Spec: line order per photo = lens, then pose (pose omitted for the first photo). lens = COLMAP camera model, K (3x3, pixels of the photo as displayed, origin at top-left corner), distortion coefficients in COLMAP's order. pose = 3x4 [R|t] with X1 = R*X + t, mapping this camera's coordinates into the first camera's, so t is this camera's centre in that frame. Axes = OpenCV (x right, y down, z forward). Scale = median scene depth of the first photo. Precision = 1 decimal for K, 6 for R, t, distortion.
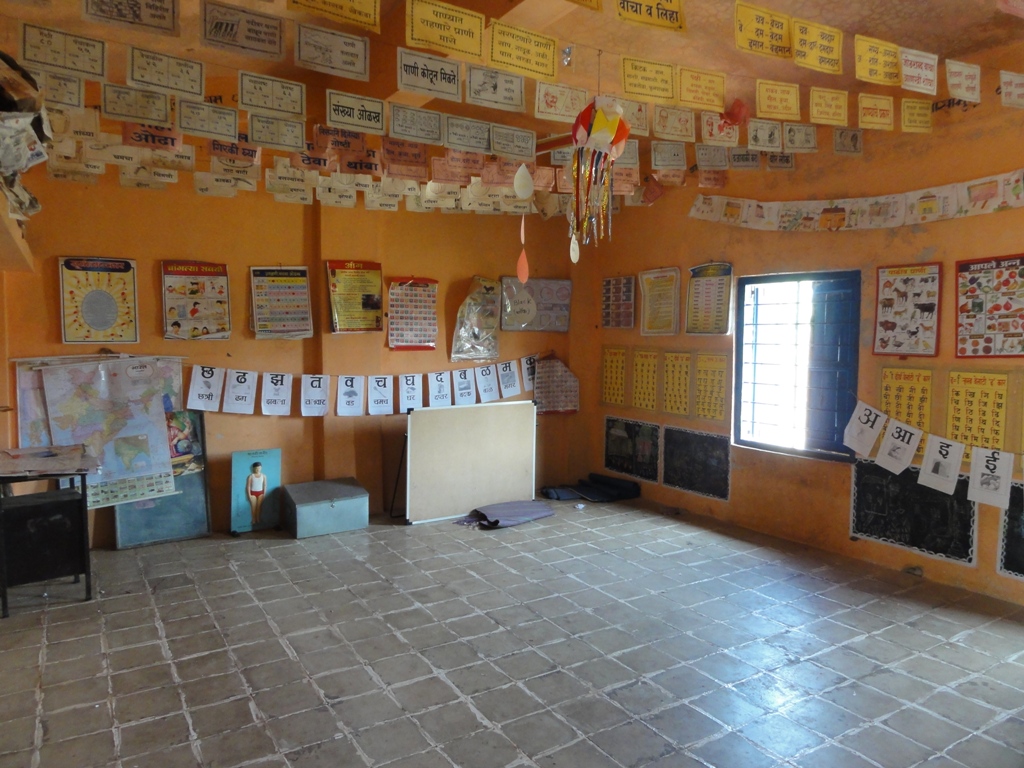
lens RADIAL K [[719.1, 0, 512.8], [0, 719.1, 383.7], [0, 0, 1]] dist [0.004690, 0.001666]
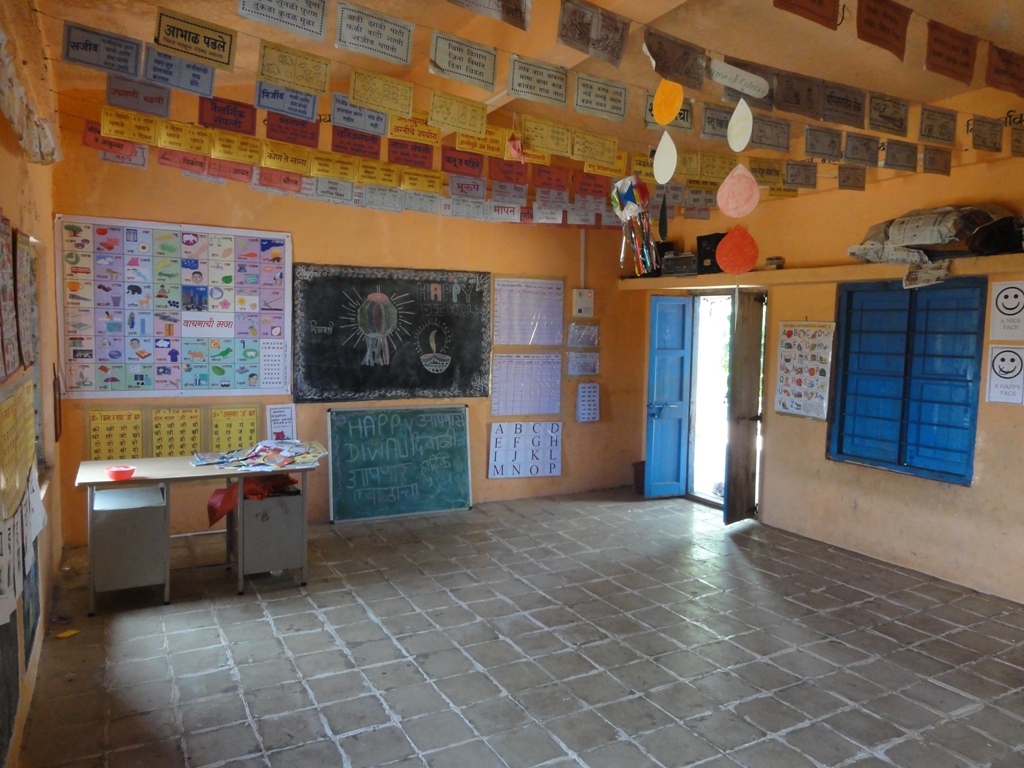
lens RADIAL K [[719.1, 0, 511.0], [0, 719.1, 384.0], [0, 0, 1]] dist [0.004690, 0.001666]
pose [[-0.998622, -0.020289, 0.048402, 0.225759], [-0.012830, 0.988648, 0.149701, -0.158331], [-0.050889, 0.148874, -0.987546, 1.982202]]
